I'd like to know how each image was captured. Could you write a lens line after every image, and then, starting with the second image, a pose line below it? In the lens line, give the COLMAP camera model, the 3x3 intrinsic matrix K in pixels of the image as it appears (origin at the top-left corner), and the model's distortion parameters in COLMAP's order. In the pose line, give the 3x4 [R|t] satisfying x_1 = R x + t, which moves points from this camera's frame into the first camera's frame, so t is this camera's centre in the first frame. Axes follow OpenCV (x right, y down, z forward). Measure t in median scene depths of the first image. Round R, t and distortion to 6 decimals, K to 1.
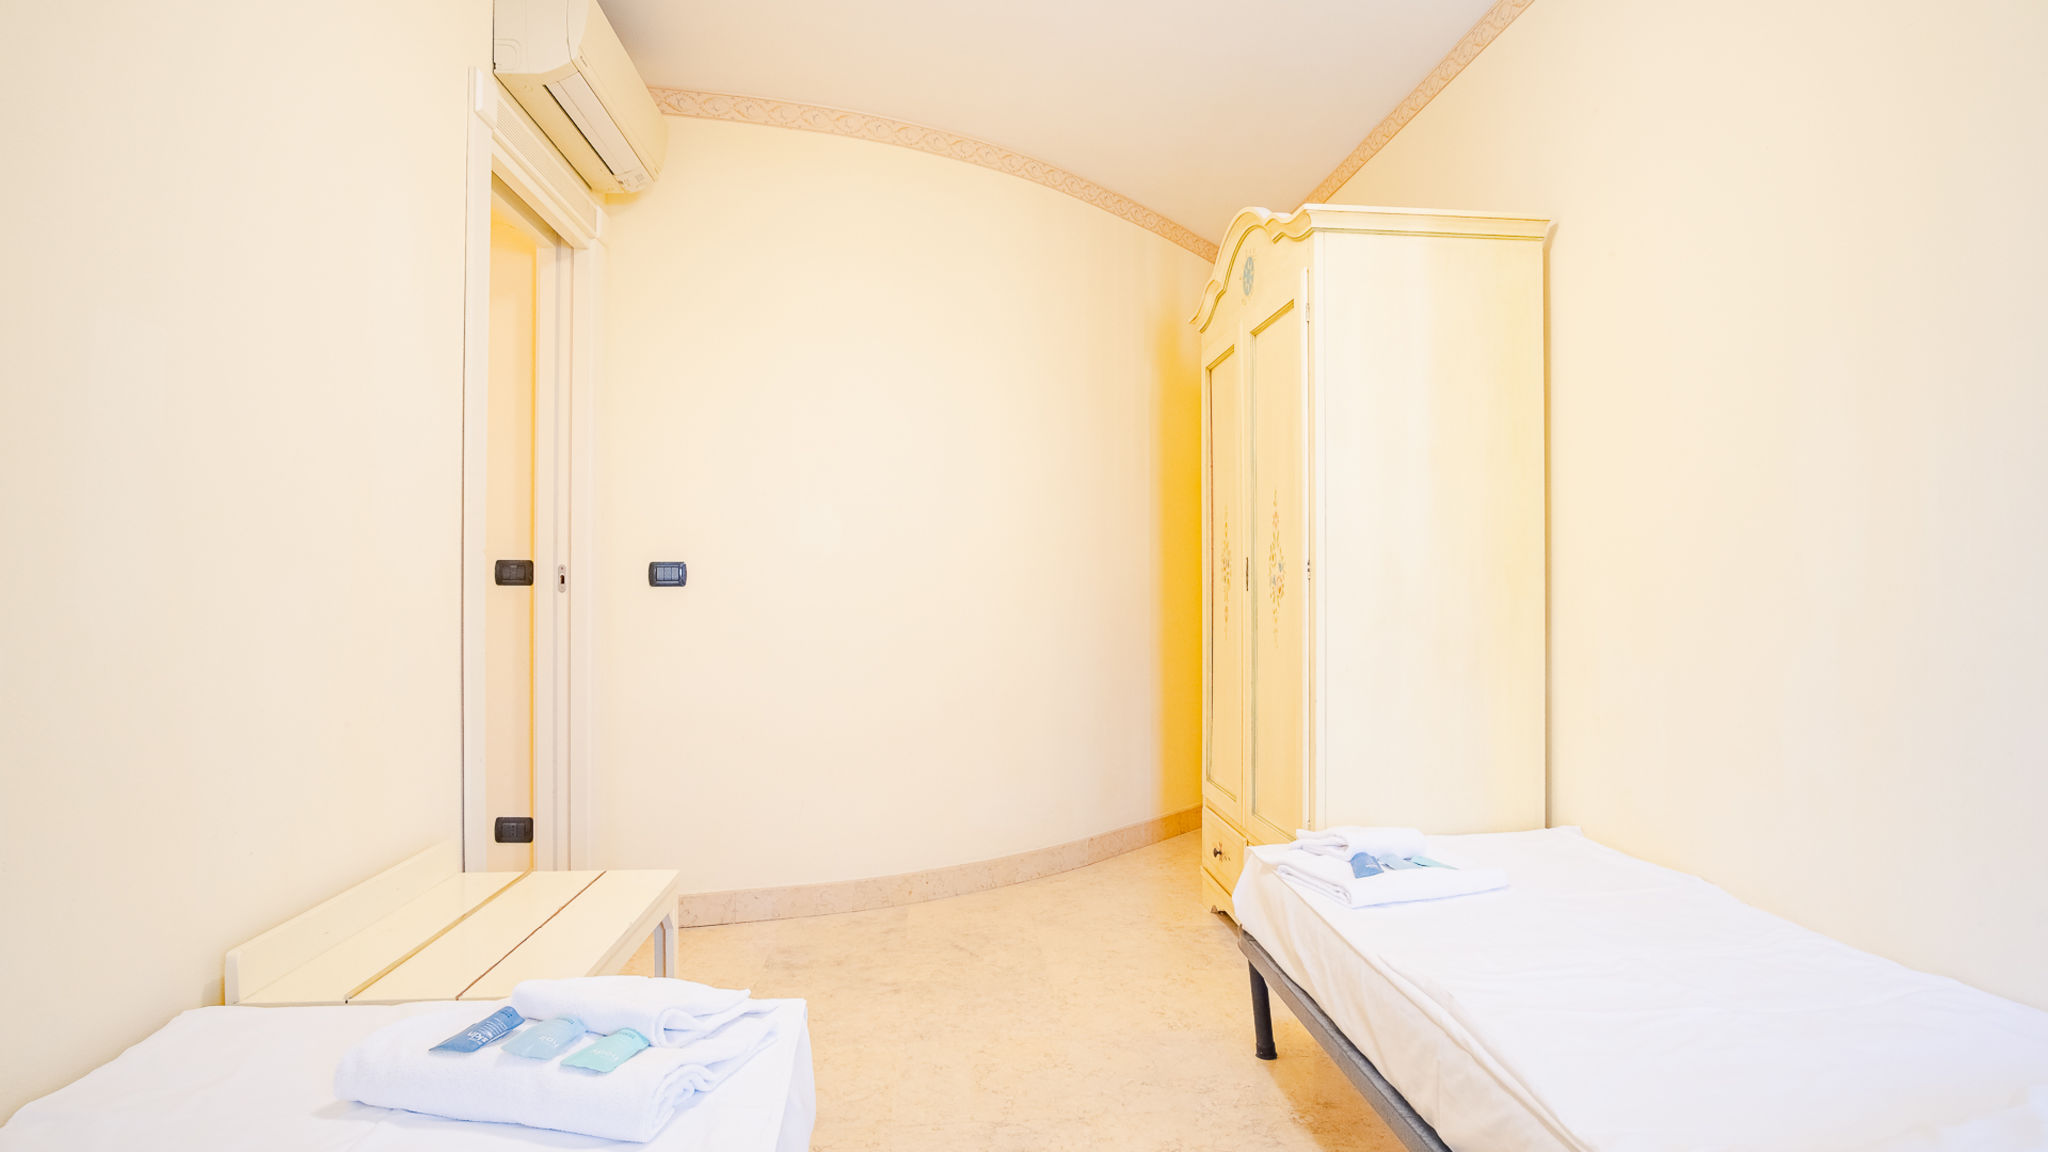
lens RADIAL K [[1105.4, 0, 1017.3], [0, 1105.4, 577.4], [0, 0, 1]] dist [-0.024808, 0.003672]
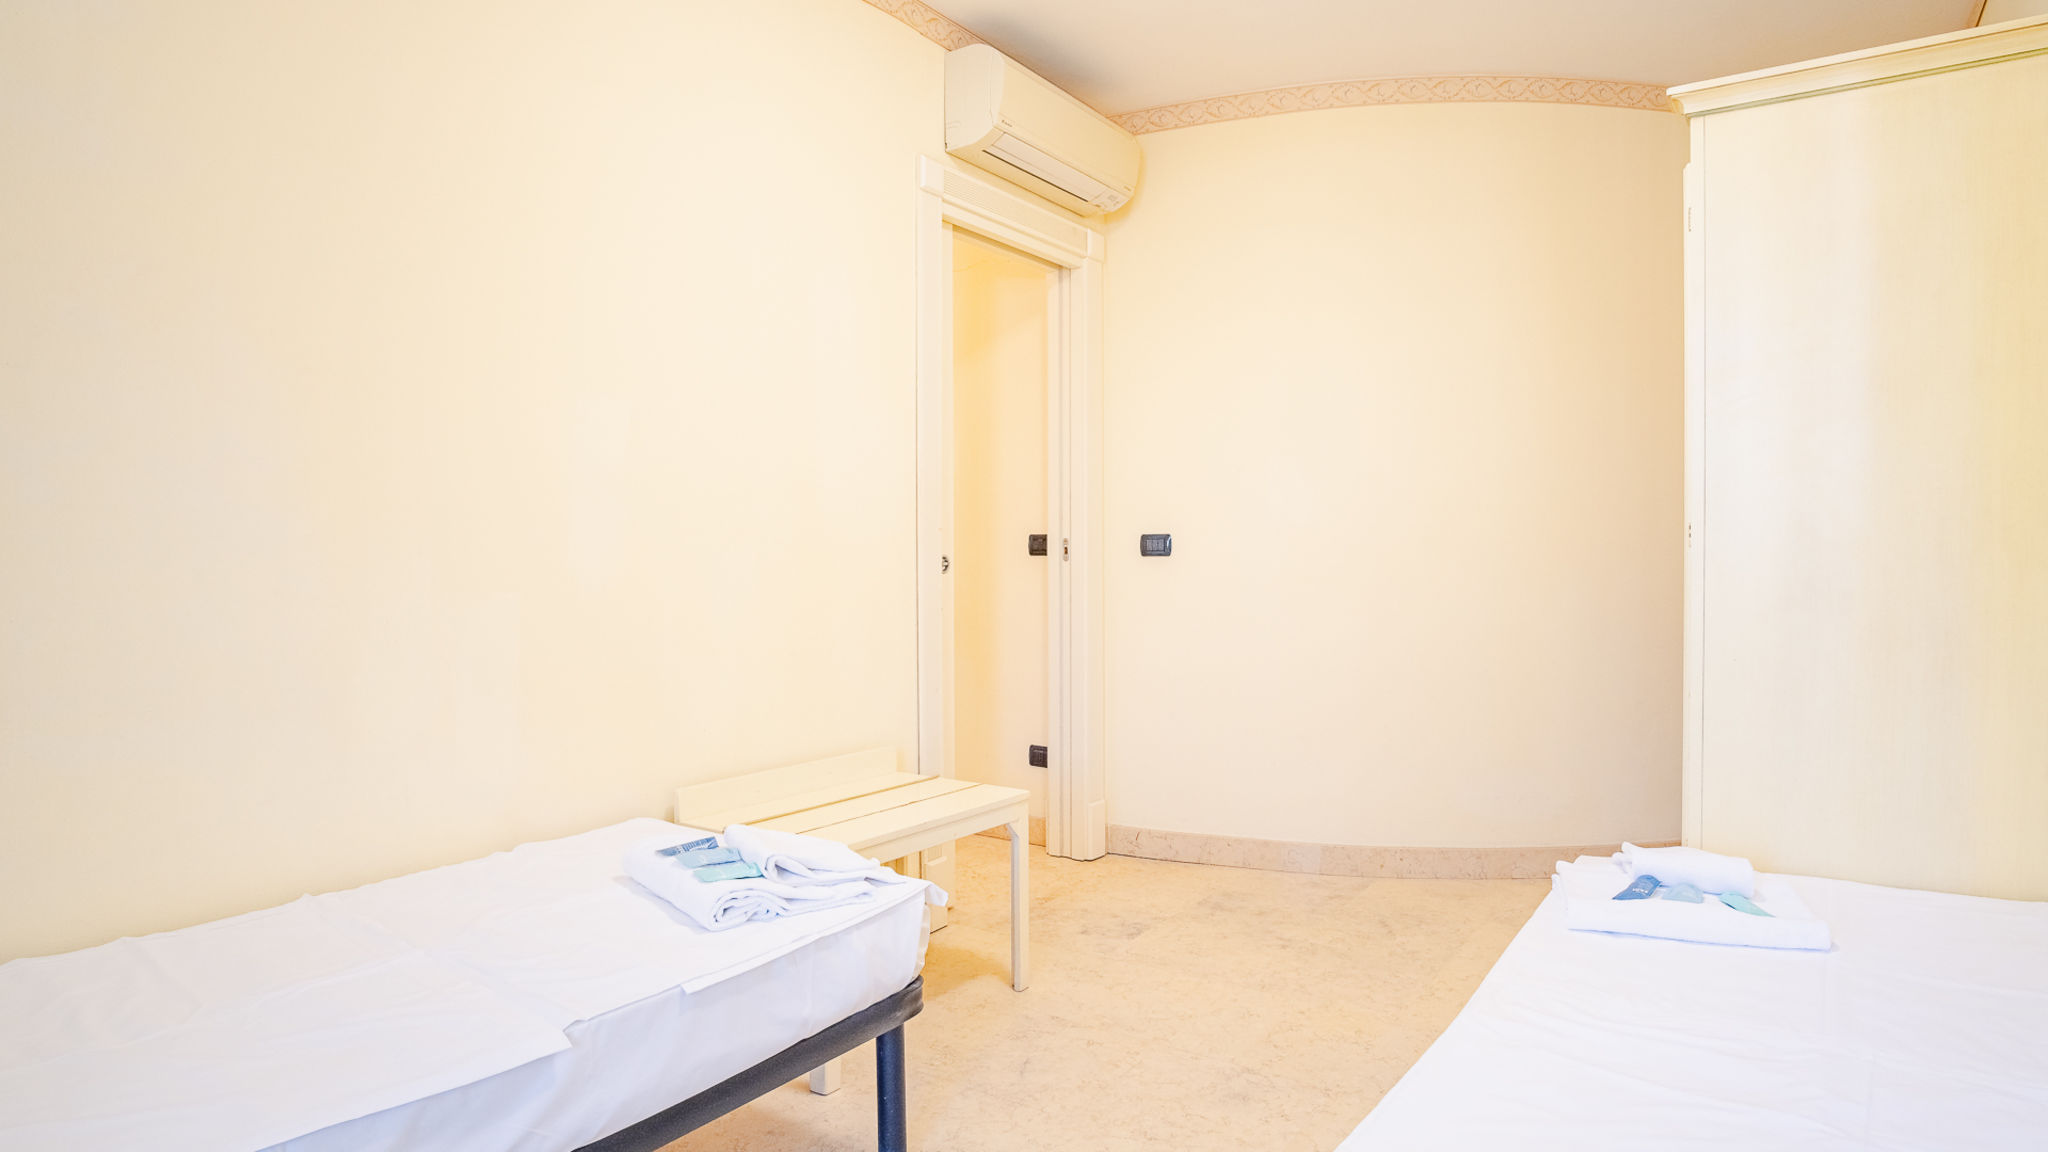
lens RADIAL K [[1105.4, 0, 1008.9], [0, 1105.4, 576.2], [0, 0, 1]] dist [-0.024808, 0.003672]
pose [[0.773699, 0.009391, -0.633484, 0.280073], [0.007179, 0.999696, 0.023588, 0.000993], [0.633513, -0.022798, 0.773396, 0.035123]]
